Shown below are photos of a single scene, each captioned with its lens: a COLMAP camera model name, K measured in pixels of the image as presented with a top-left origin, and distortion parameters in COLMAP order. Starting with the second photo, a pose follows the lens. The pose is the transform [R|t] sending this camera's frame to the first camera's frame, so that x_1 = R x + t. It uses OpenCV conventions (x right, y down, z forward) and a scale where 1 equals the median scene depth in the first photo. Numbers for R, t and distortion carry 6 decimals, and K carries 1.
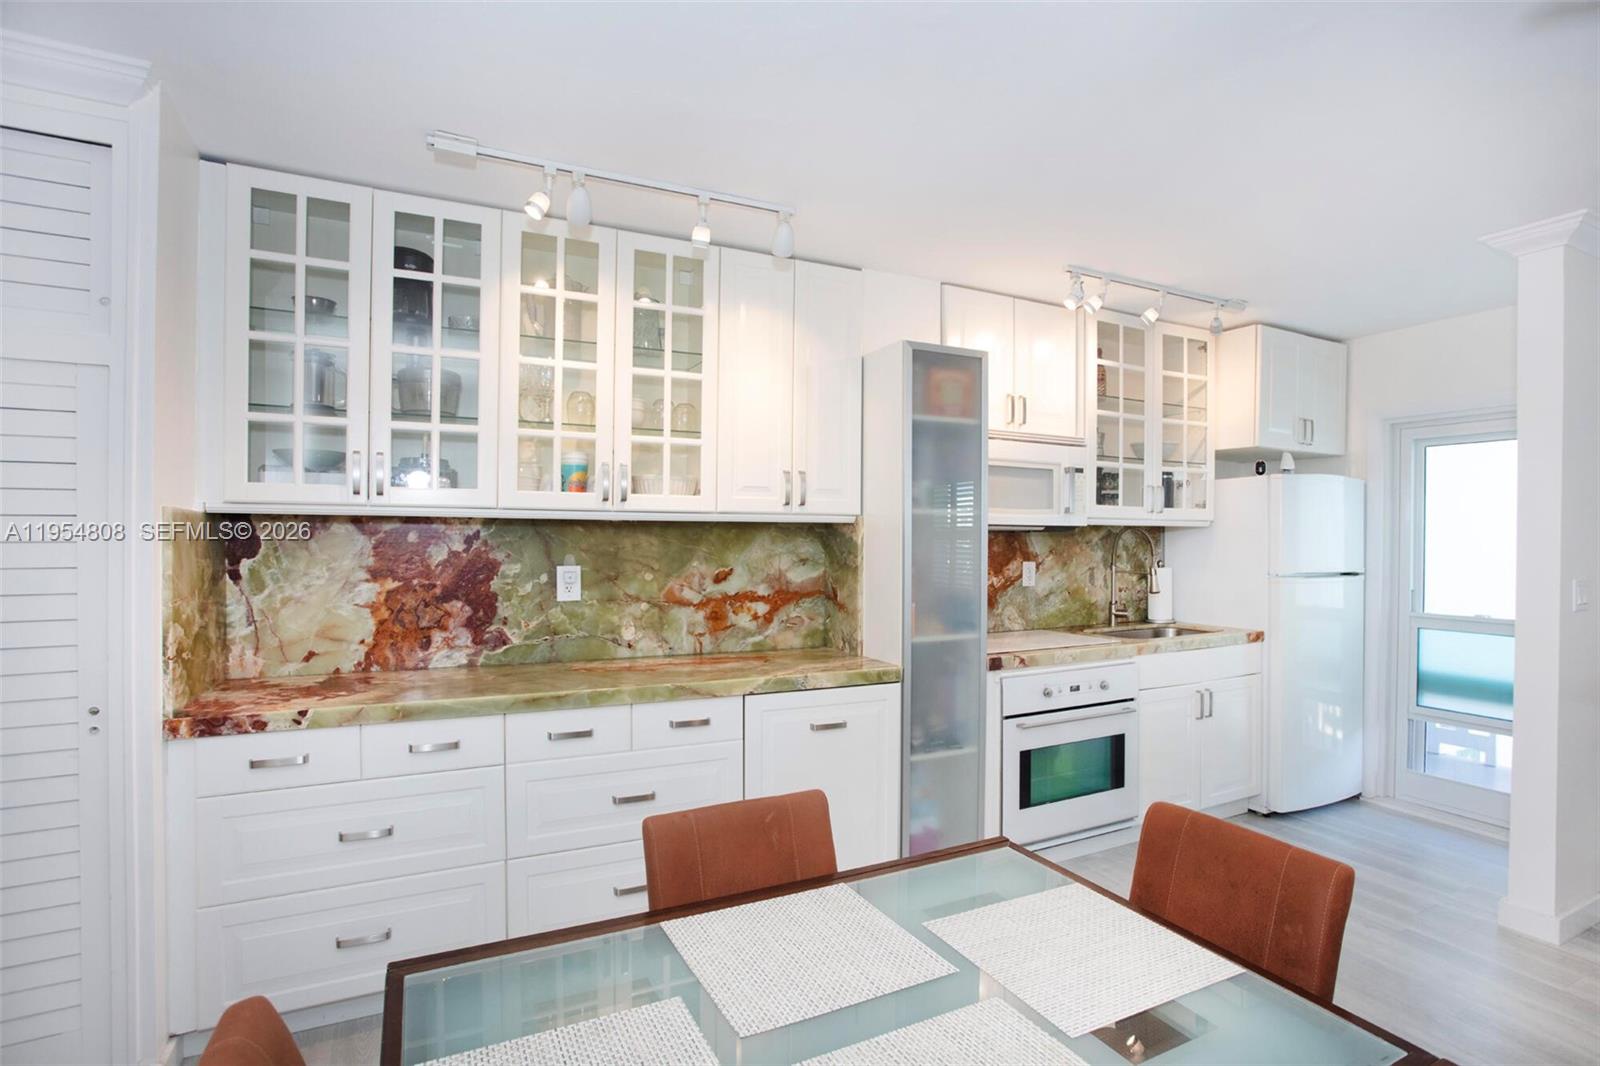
lens RADIAL K [[833.3, 0, 800.5], [0, 833.3, 525.4], [0, 0, 1]] dist [-0.063005, 0.042452]
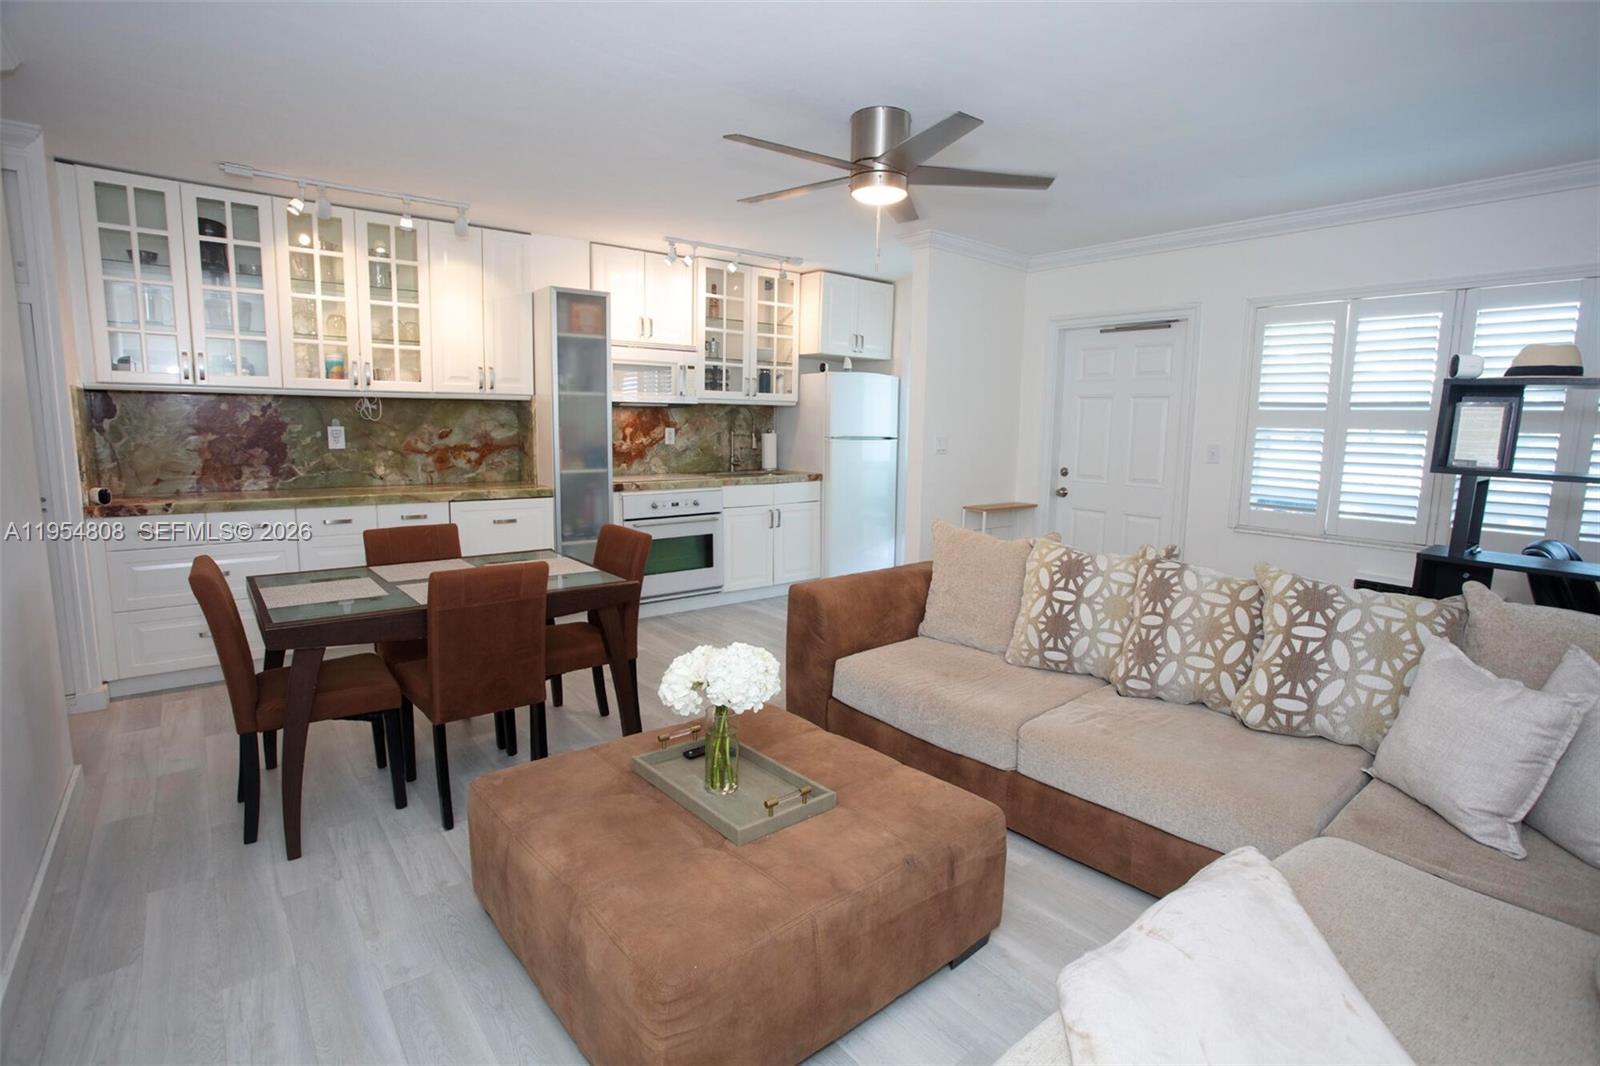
lens RADIAL K [[833.3, 0, 800.5], [0, 833.3, 525.4], [0, 0, 1]] dist [-0.063005, 0.042452]
pose [[0.978232, -0.016489, 0.206860, 0.253118], [-0.012808, 0.990140, 0.139492, 0.007317], [-0.207121, -0.139105, 0.968375, -0.697170]]
